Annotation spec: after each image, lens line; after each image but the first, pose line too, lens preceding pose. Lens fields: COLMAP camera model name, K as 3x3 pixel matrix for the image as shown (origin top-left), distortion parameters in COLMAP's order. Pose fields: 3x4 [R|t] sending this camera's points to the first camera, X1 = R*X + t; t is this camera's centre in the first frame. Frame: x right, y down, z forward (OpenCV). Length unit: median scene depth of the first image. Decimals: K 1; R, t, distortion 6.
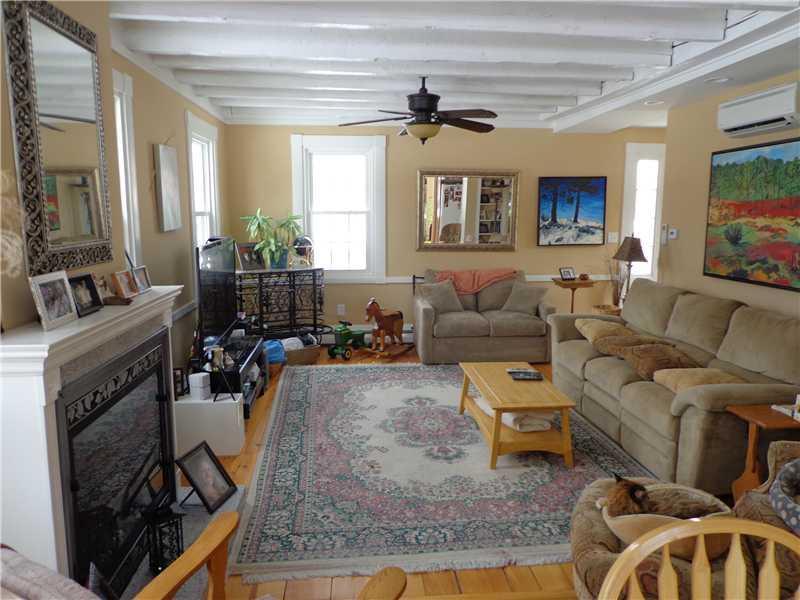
lens RADIAL K [[586.9, 0, 412.1], [0, 586.9, 300.7], [0, 0, 1]] dist [-0.000621, 0.000817]
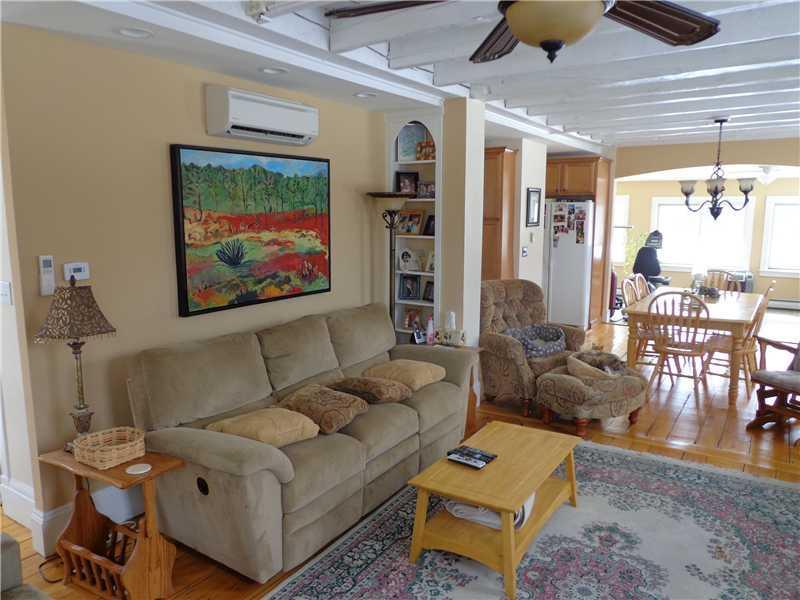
lens RADIAL K [[586.9, 0, 412.1], [0, 586.9, 300.7], [0, 0, 1]] dist [-0.000621, 0.000817]
pose [[-0.783232, -0.087626, 0.615523, -0.183157], [0.099458, 0.959610, 0.263167, -0.261954], [-0.613722, 0.267340, -0.742882, 1.598058]]
